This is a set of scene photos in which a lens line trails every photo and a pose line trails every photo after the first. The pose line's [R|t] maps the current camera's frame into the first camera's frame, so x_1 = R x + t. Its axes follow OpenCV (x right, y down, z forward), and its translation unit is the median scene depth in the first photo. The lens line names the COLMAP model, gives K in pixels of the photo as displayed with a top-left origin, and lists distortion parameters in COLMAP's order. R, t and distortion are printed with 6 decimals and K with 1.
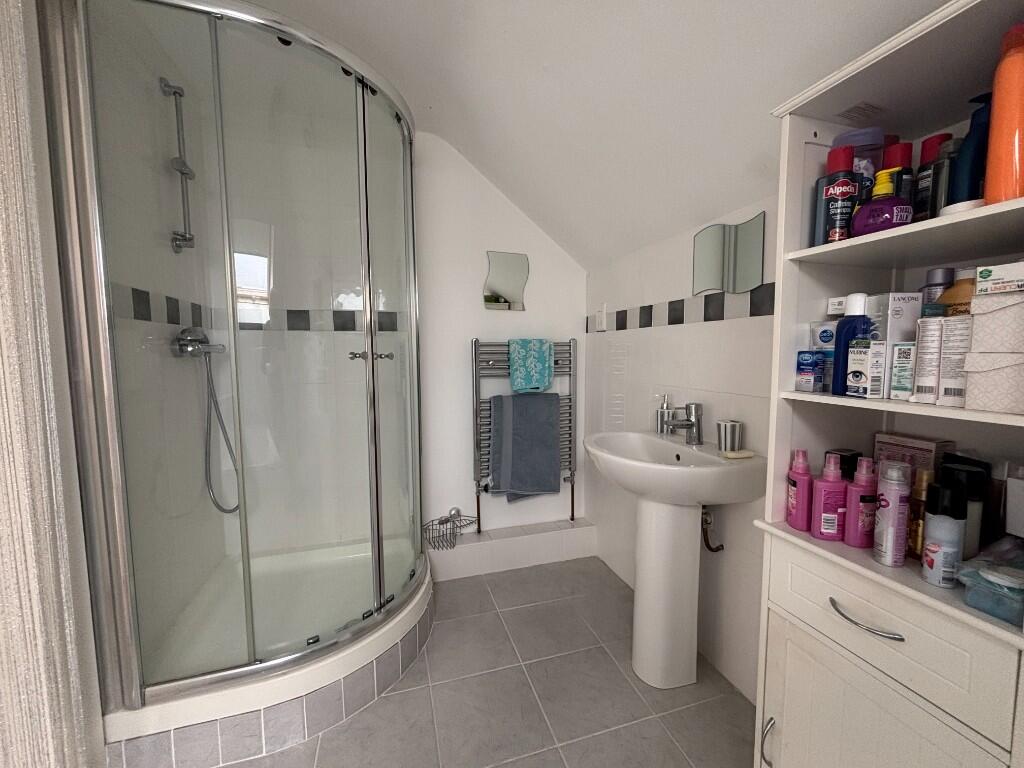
lens RADIAL K [[414.4, 0, 512.1], [0, 414.4, 384.6], [0, 0, 1]] dist [0.003144, 0.000374]
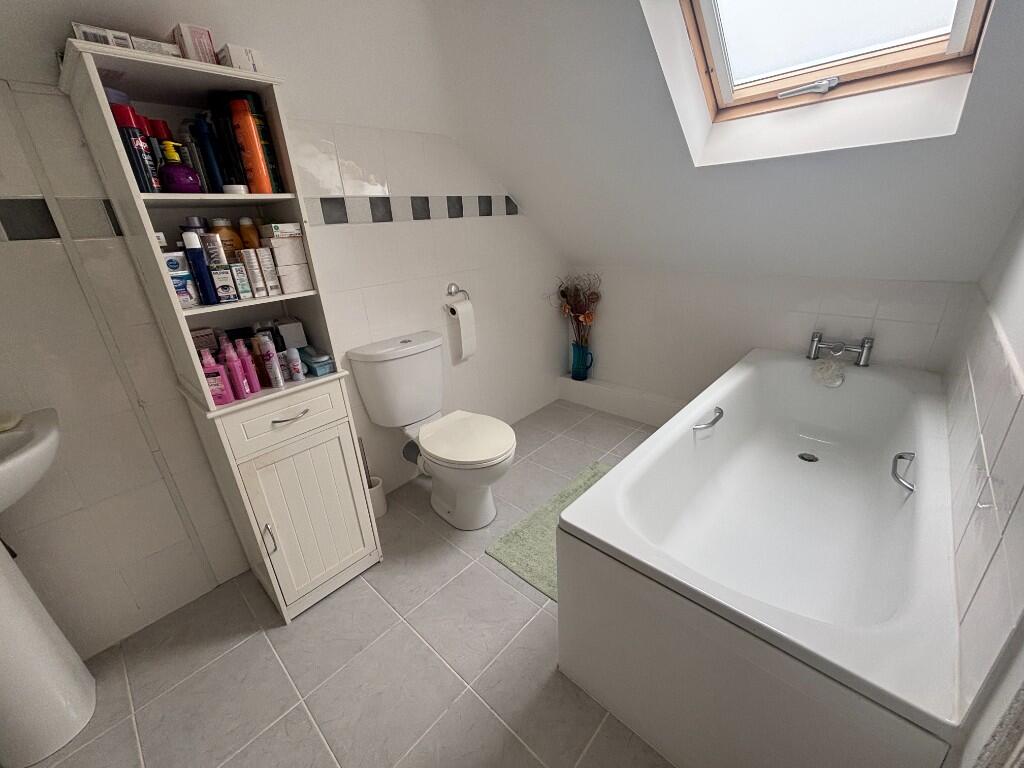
lens RADIAL K [[414.4, 0, 515.8], [0, 414.4, 381.8], [0, 0, 1]] dist [0.003144, 0.000374]
pose [[-0.503813, -0.284290, 0.815691, -1.136594], [0.138612, 0.905448, 0.401187, -0.185340], [-0.852619, 0.315187, -0.416771, 0.861624]]
